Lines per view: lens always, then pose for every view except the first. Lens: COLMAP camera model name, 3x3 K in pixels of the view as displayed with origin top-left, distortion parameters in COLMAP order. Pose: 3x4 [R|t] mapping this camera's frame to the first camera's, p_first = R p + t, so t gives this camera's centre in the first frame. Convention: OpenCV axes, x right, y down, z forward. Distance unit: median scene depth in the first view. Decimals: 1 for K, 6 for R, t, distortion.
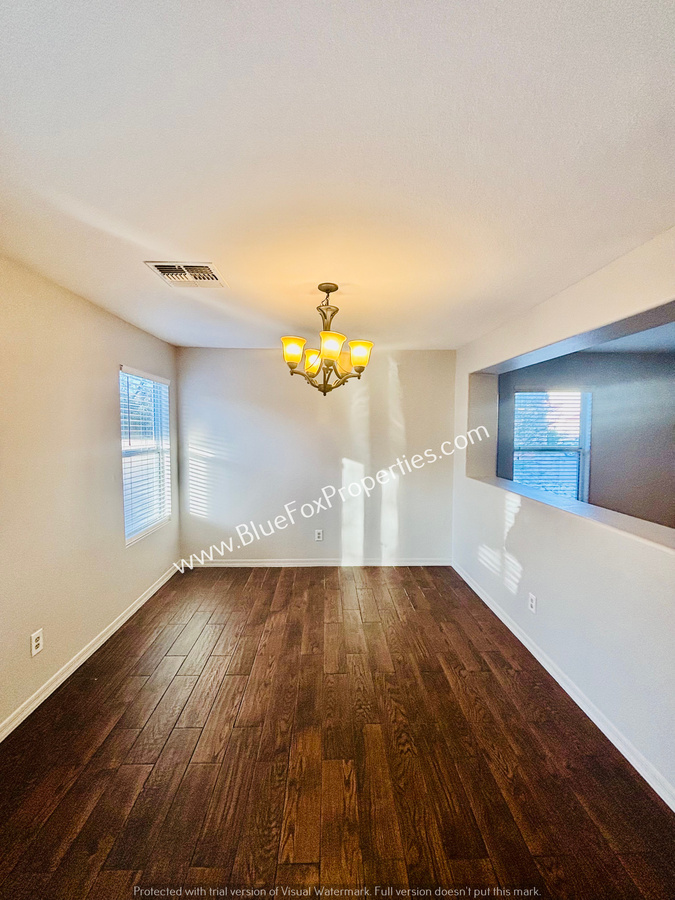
lens RADIAL K [[361.4, 0, 337.9], [0, 361.4, 450.7], [0, 0, 1]] dist [0.000897, 0.000452]
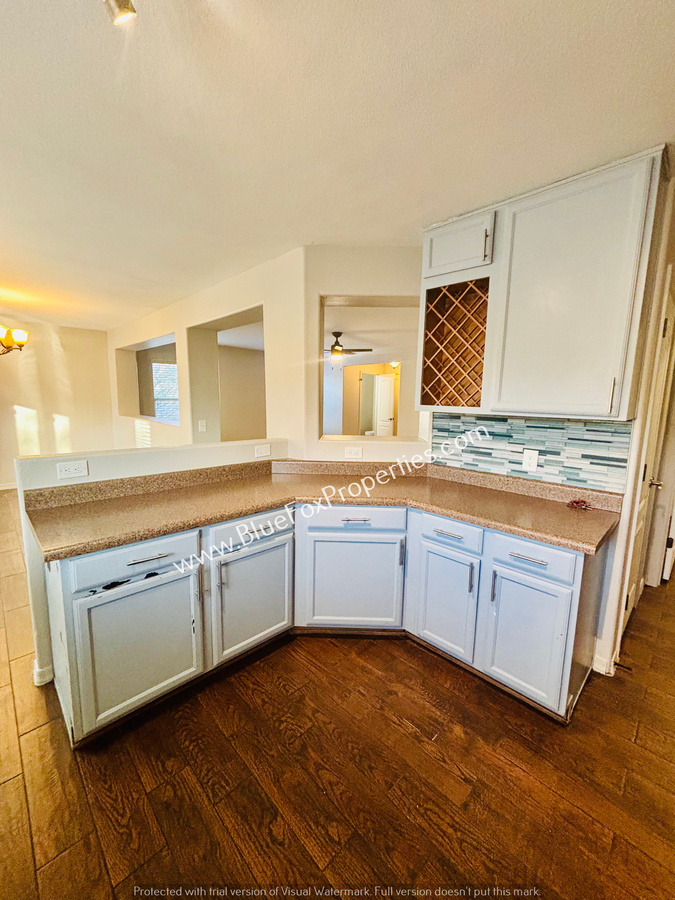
lens RADIAL K [[361.4, 0, 331.3], [0, 361.4, 451.9], [0, 0, 1]] dist [0.000897, 0.000452]
pose [[0.740665, -0.093064, 0.665398, -0.023580], [0.033665, 0.994257, 0.101586, 0.096644], [-0.671031, -0.052840, 0.739544, -0.749505]]
